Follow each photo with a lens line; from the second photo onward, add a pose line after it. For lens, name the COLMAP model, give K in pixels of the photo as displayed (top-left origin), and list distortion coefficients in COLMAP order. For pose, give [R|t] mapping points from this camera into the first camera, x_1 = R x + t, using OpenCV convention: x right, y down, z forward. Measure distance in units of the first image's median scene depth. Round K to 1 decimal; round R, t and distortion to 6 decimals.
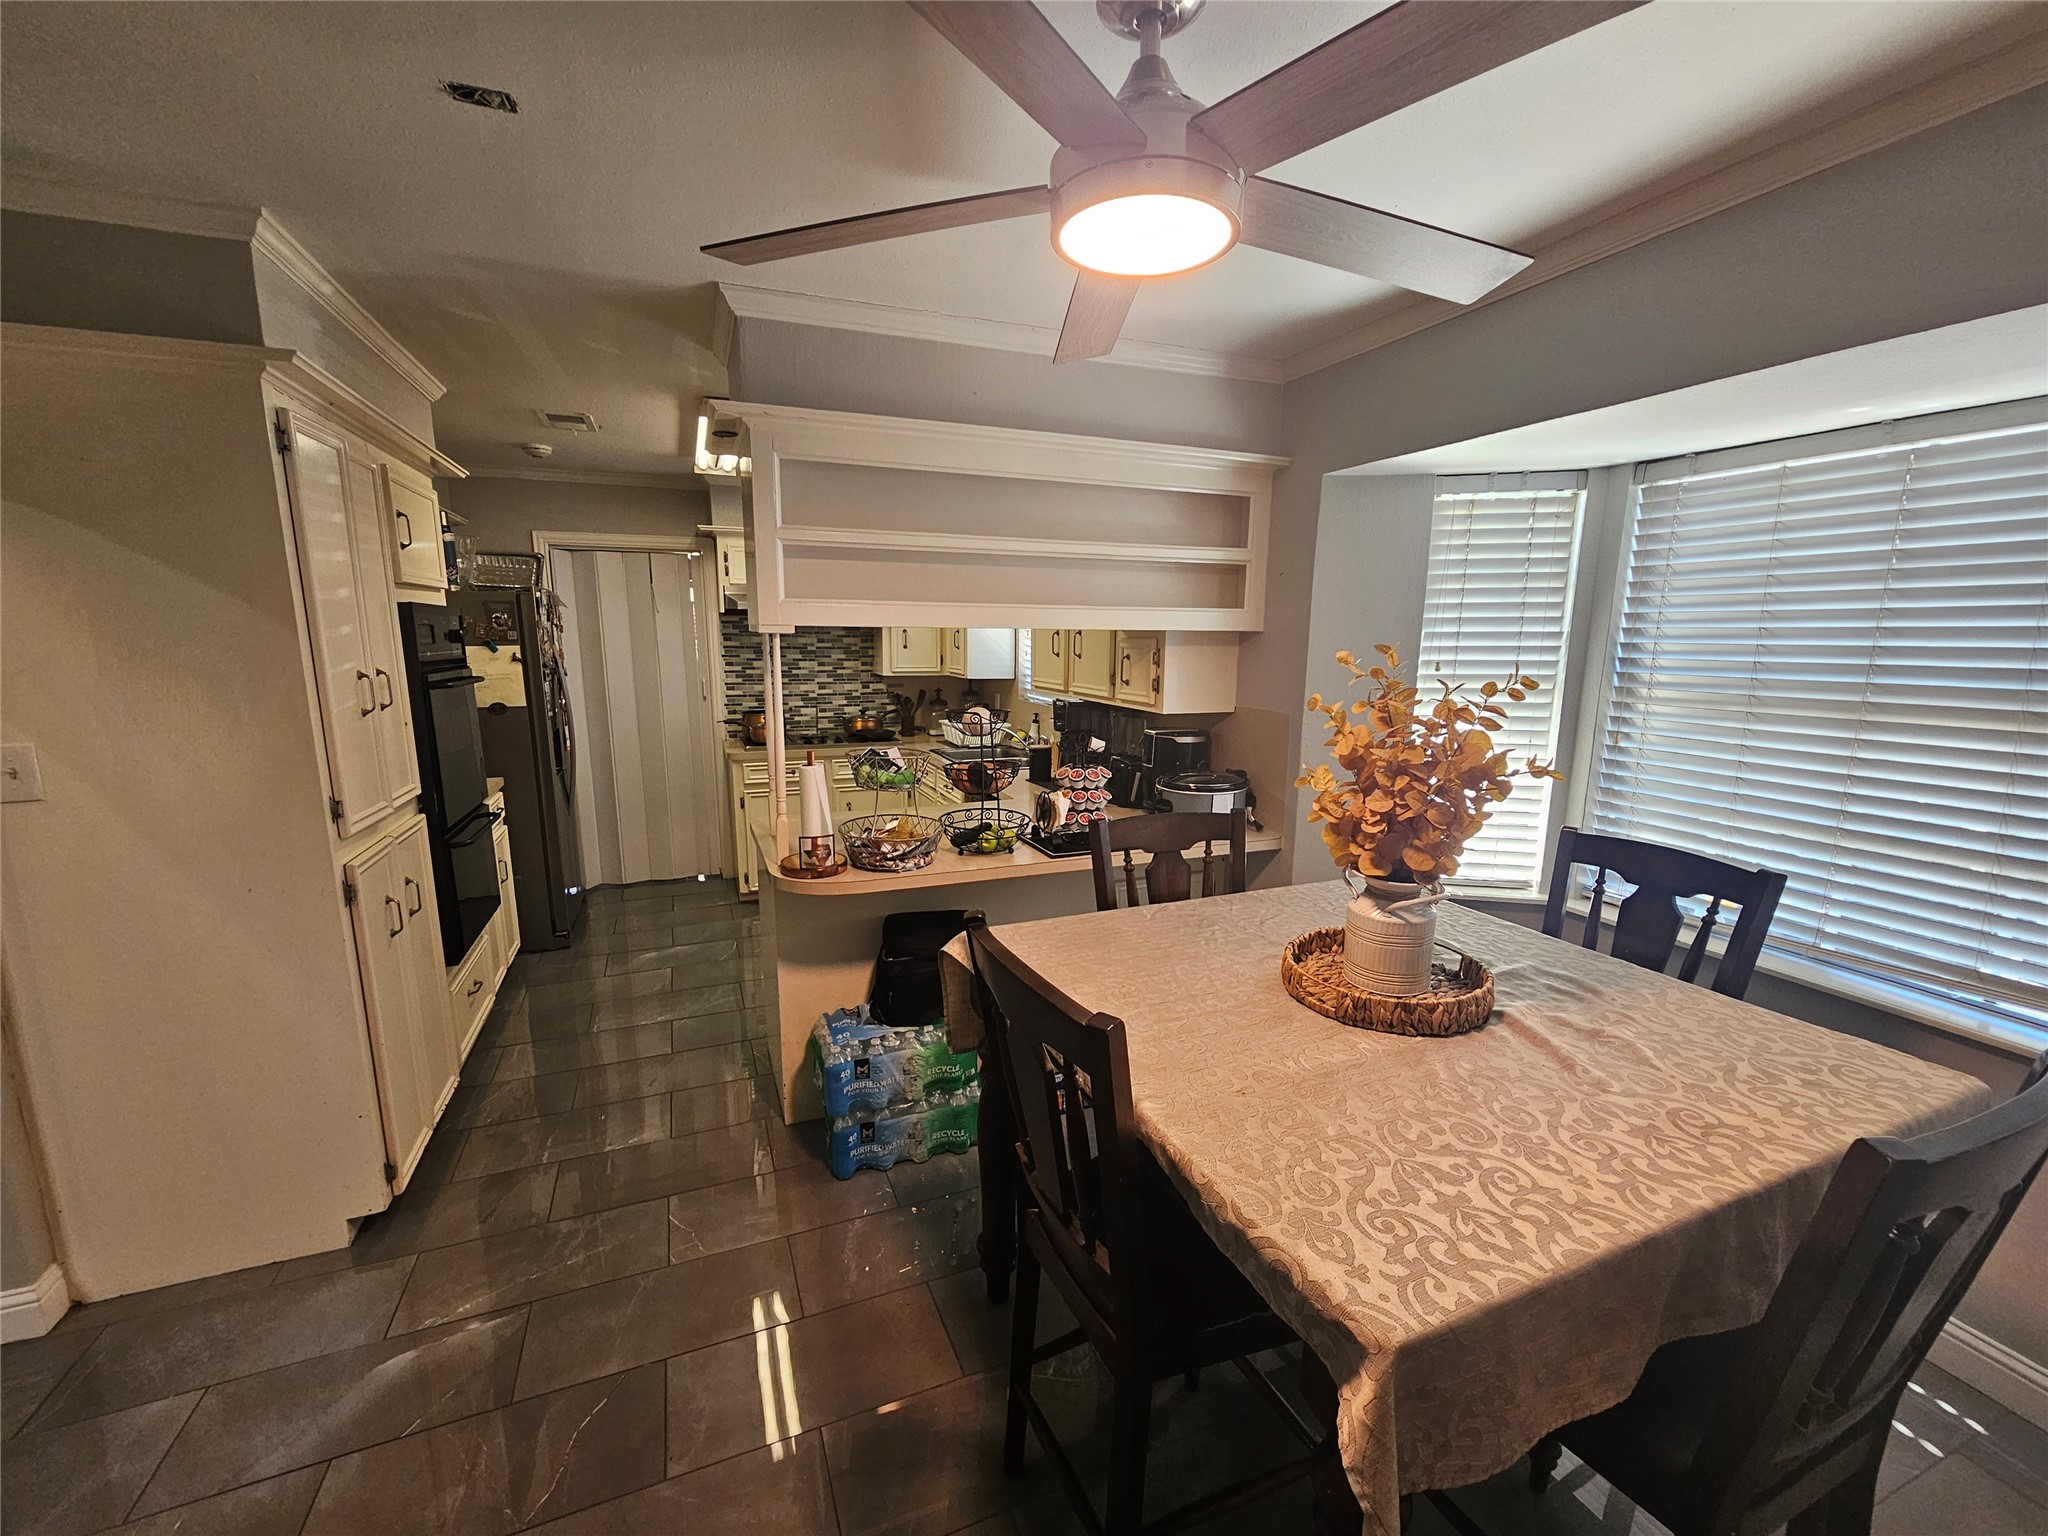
lens RADIAL K [[842.0, 0, 1014.0], [0, 842.0, 785.2], [0, 0, 1]] dist [0.000264, 0.000745]
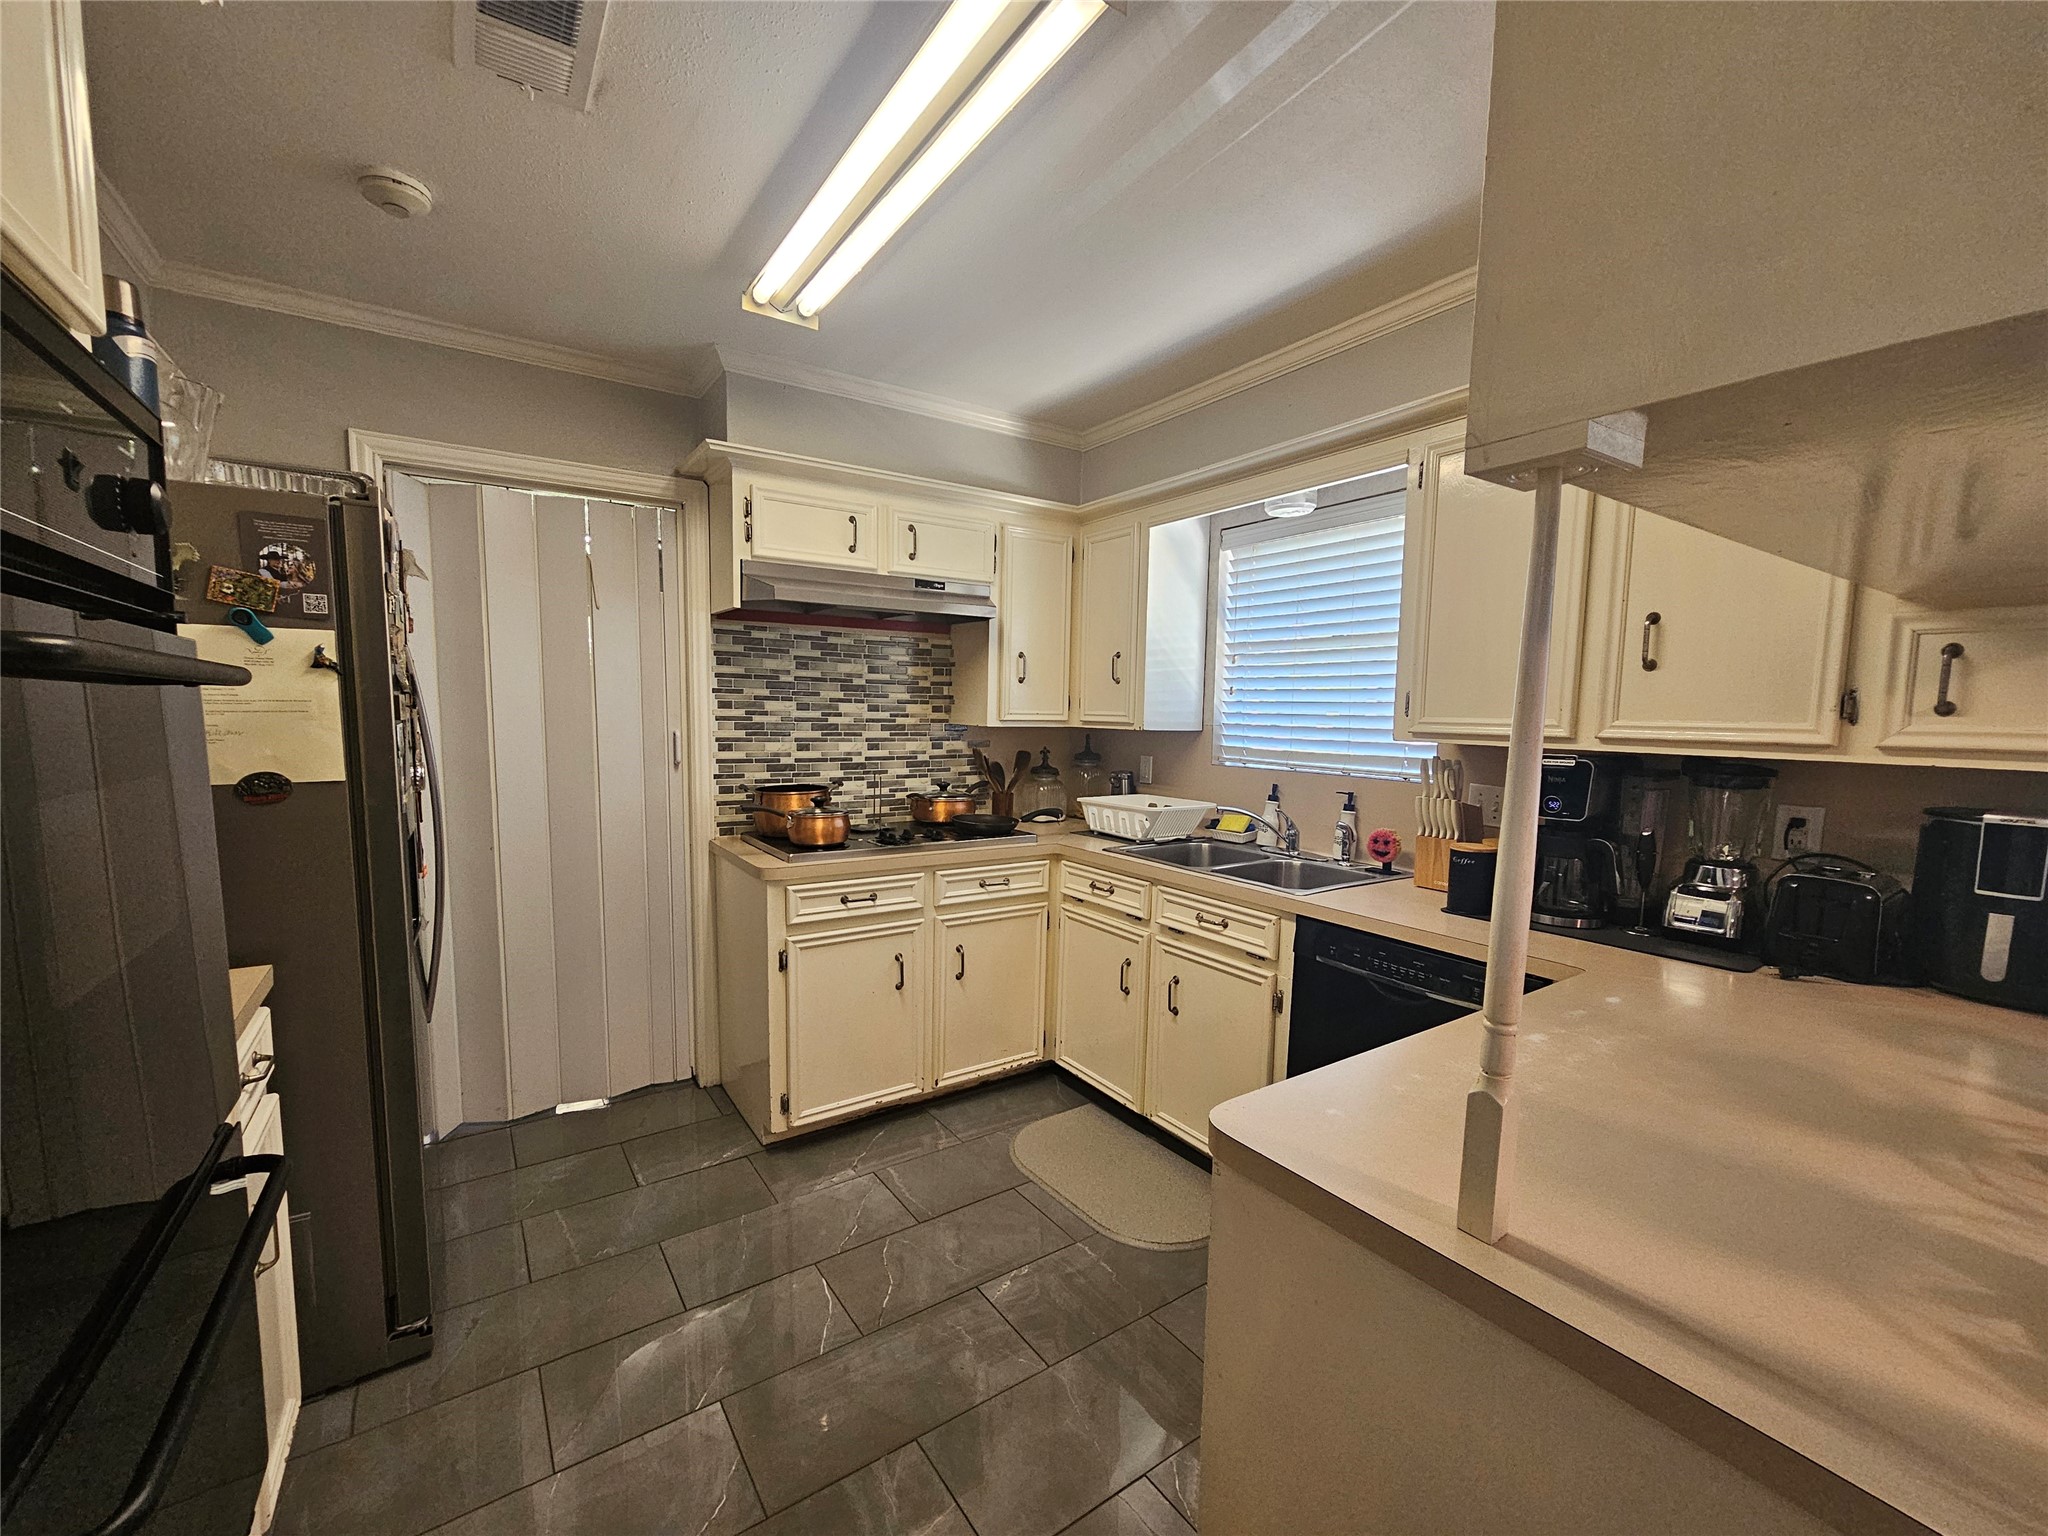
lens RADIAL K [[842.0, 0, 1008.9], [0, 842.0, 786.1], [0, 0, 1]] dist [0.000264, 0.000745]
pose [[0.979009, -0.012533, 0.203430, -0.290424], [0.030136, 0.996038, -0.083667, -0.039618], [-0.201575, 0.088041, 0.975508, 0.449667]]
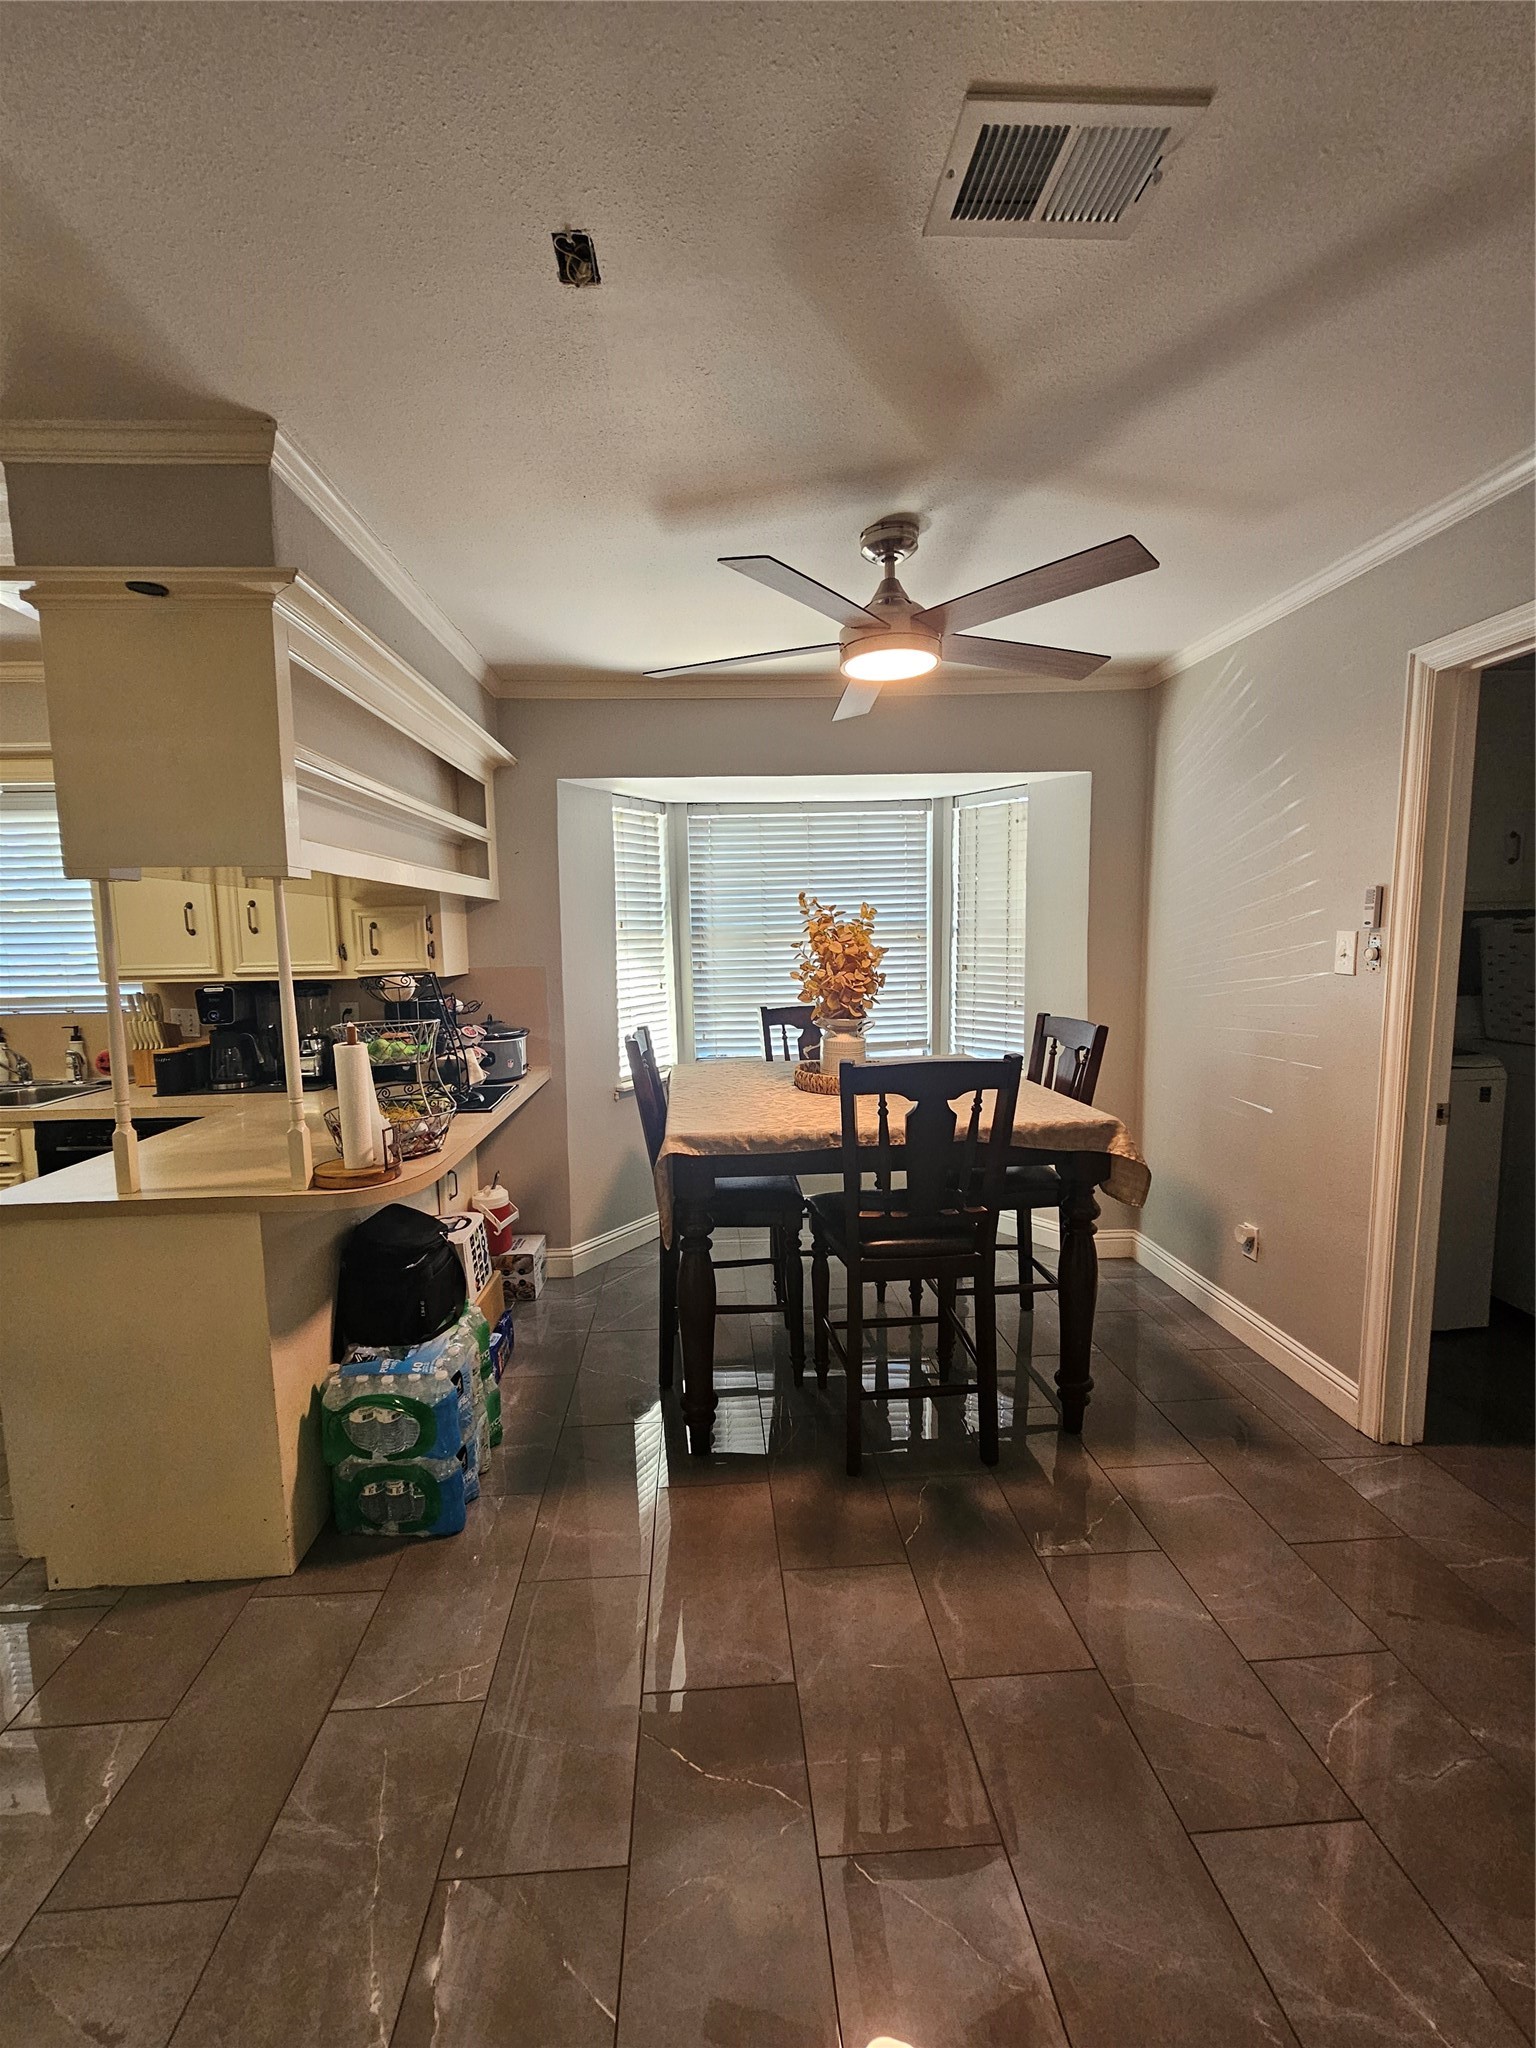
lens RADIAL K [[842.0, 0, 749.1], [0, 842.0, 1022.8], [0, 0, 1]] dist [0.000264, 0.000745]
pose [[0.327175, -0.106206, 0.938977, -0.429390], [0.193664, 0.980109, 0.043378, -0.000383], [-0.924906, 0.167653, 0.341235, 0.191990]]
